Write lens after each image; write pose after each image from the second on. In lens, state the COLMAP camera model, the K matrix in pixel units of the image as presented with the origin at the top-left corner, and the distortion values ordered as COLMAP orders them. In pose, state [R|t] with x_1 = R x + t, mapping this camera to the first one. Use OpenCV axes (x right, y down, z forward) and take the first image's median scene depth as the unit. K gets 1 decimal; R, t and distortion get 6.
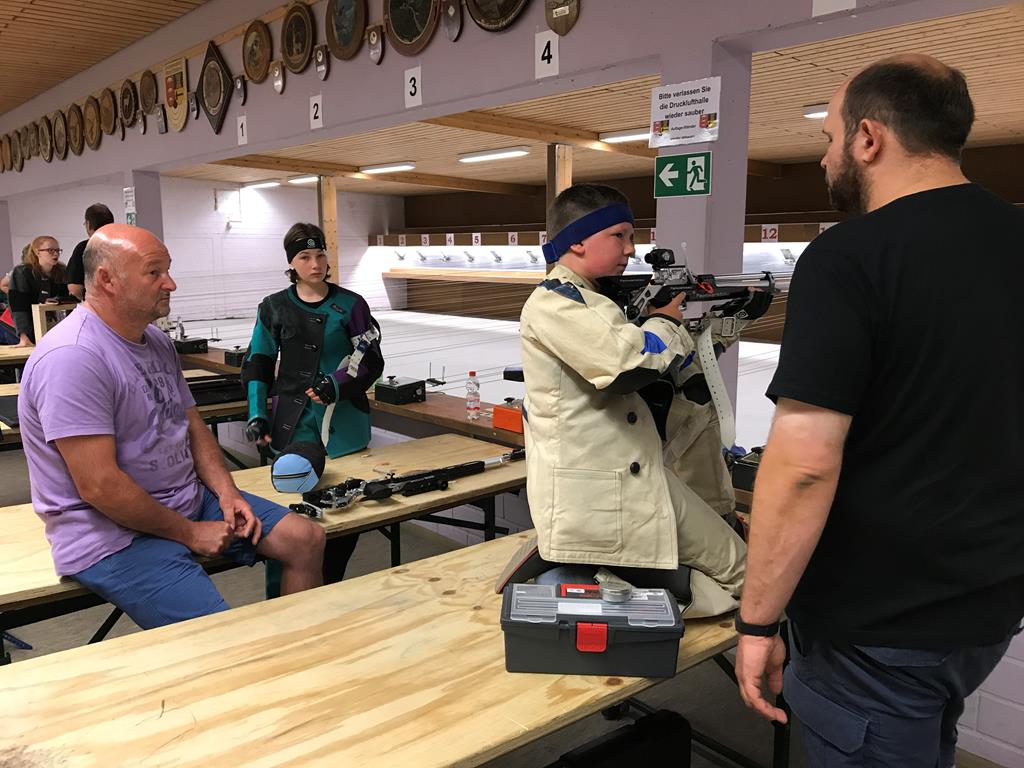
lens RADIAL K [[823.5, 0, 503.9], [0, 823.5, 372.8], [0, 0, 1]] dist [0.043644, -0.069957]
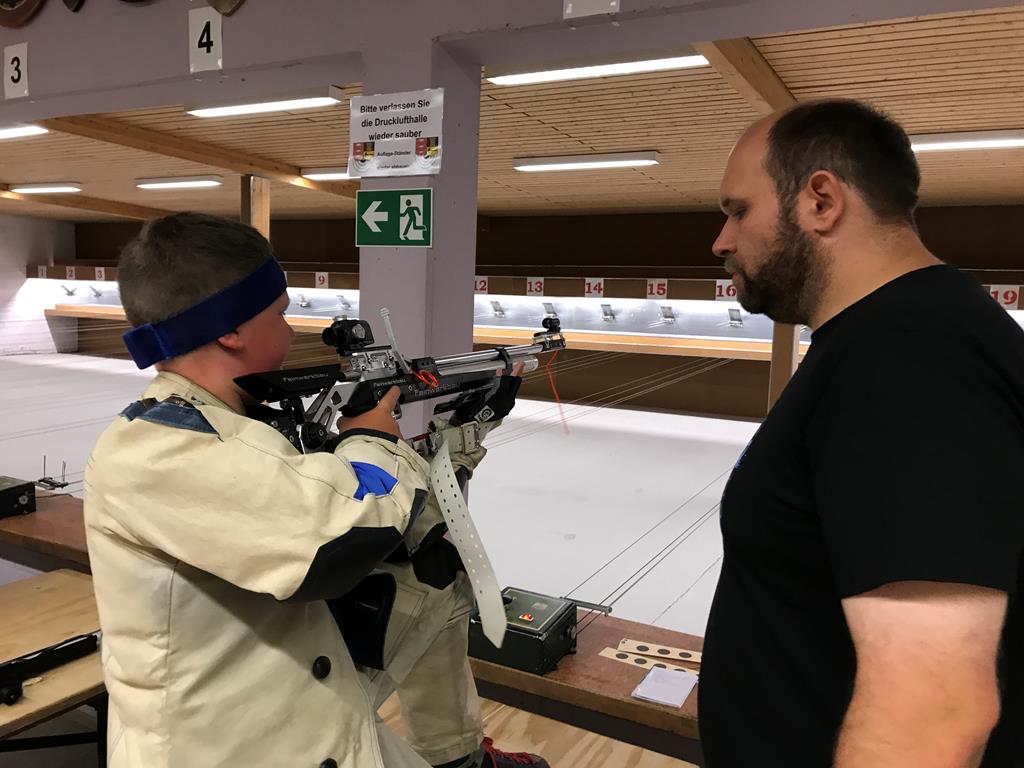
lens RADIAL K [[823.5, 0, 503.9], [0, 823.5, 372.8], [0, 0, 1]] dist [0.043644, -0.069957]
pose [[0.940475, 0.002694, 0.339852, 0.052513], [0.014356, 0.998761, -0.047645, -0.057812], [-0.339559, 0.049688, 0.939271, 0.251356]]
